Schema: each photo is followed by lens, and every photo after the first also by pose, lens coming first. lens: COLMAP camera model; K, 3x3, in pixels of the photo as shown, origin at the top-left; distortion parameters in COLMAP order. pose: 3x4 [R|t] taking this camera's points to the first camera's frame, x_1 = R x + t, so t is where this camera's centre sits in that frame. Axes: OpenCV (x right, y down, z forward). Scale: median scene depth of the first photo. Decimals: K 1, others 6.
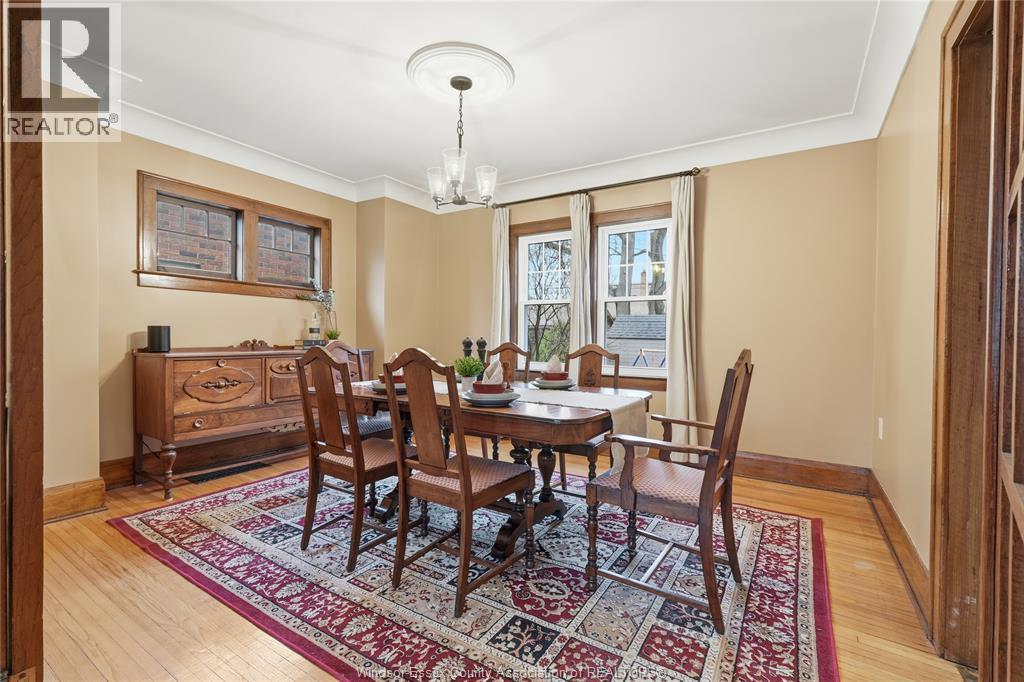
lens RADIAL K [[447.8, 0, 509.8], [0, 447.8, 340.5], [0, 0, 1]] dist [-0.001075, 0.001001]
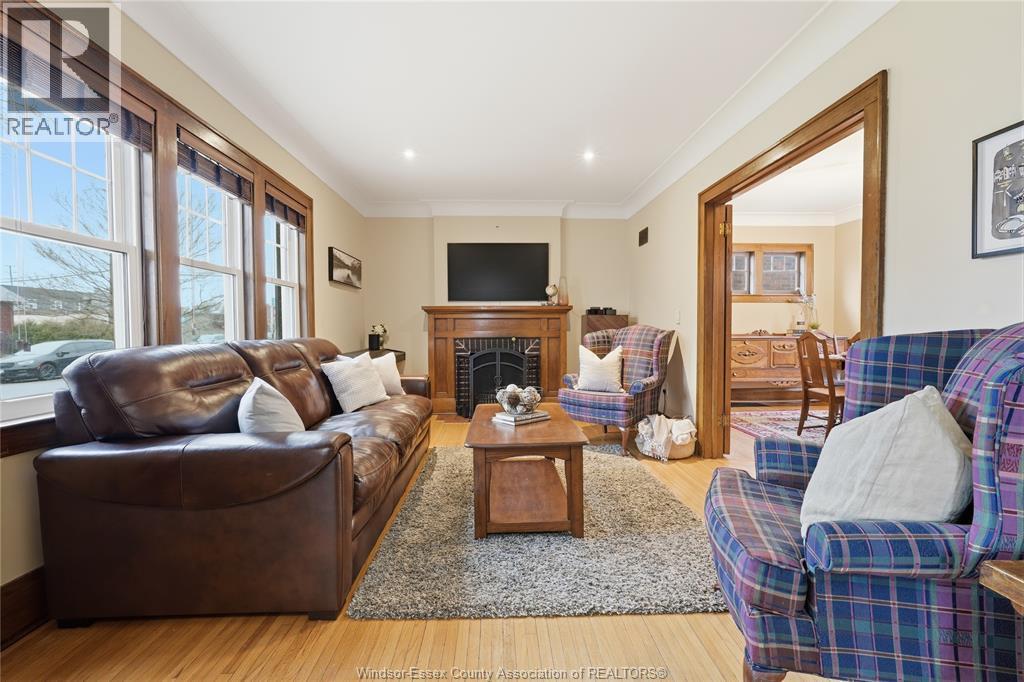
lens RADIAL K [[447.8, 0, 514.6], [0, 447.8, 345.1], [0, 0, 1]] dist [-0.001075, 0.001001]
pose [[0.576751, 0.015788, -0.816768, 0.286105], [0.005545, 0.999715, 0.023241, 0.013482], [0.816901, -0.017933, 0.576499, -0.786243]]
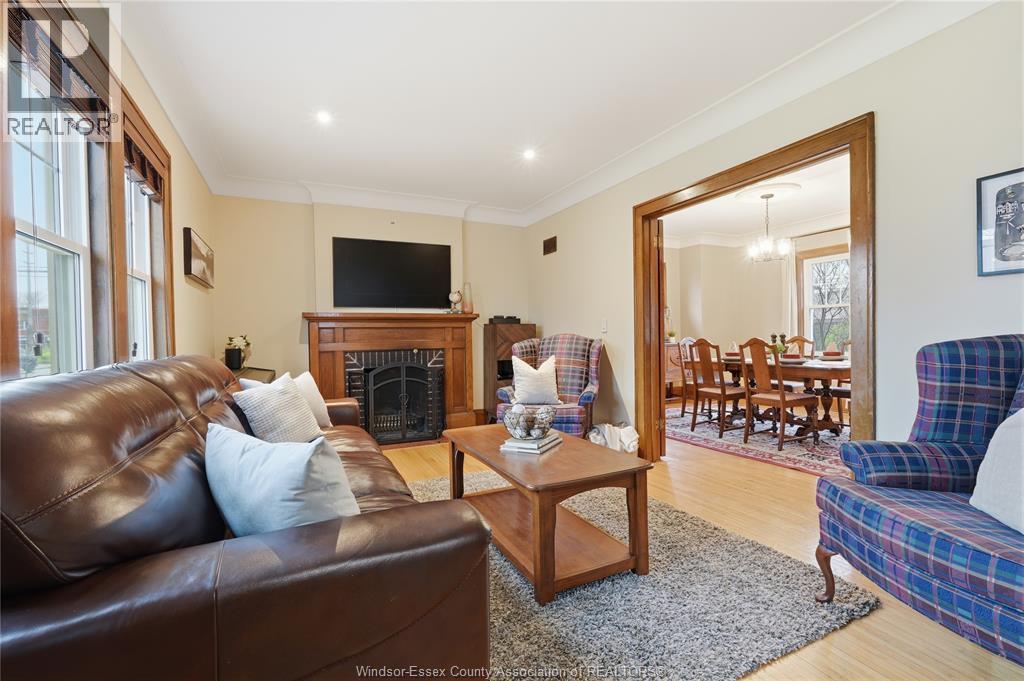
lens RADIAL K [[447.8, 0, 513.4], [0, 447.8, 345.5], [0, 0, 1]] dist [-0.001075, 0.001001]
pose [[0.852829, -0.013855, -0.522006, -0.037838], [0.021057, 0.999747, 0.007866, 0.007153], [0.521765, -0.017701, 0.852906, -0.916590]]
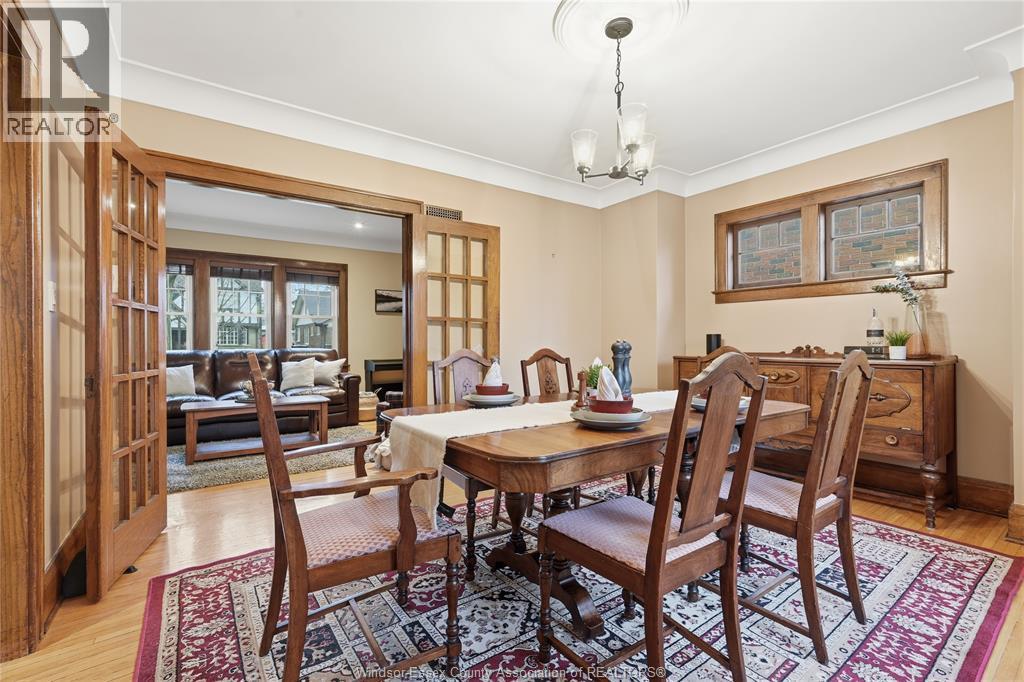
lens RADIAL K [[447.8, 0, 512.4], [0, 447.8, 339.0], [0, 0, 1]] dist [-0.001075, 0.001001]
pose [[-0.361581, -0.016253, -0.932199, 0.572337], [-0.005998, 0.999868, -0.015106, 0.002339], [0.932321, 0.000130, -0.361631, 0.894863]]
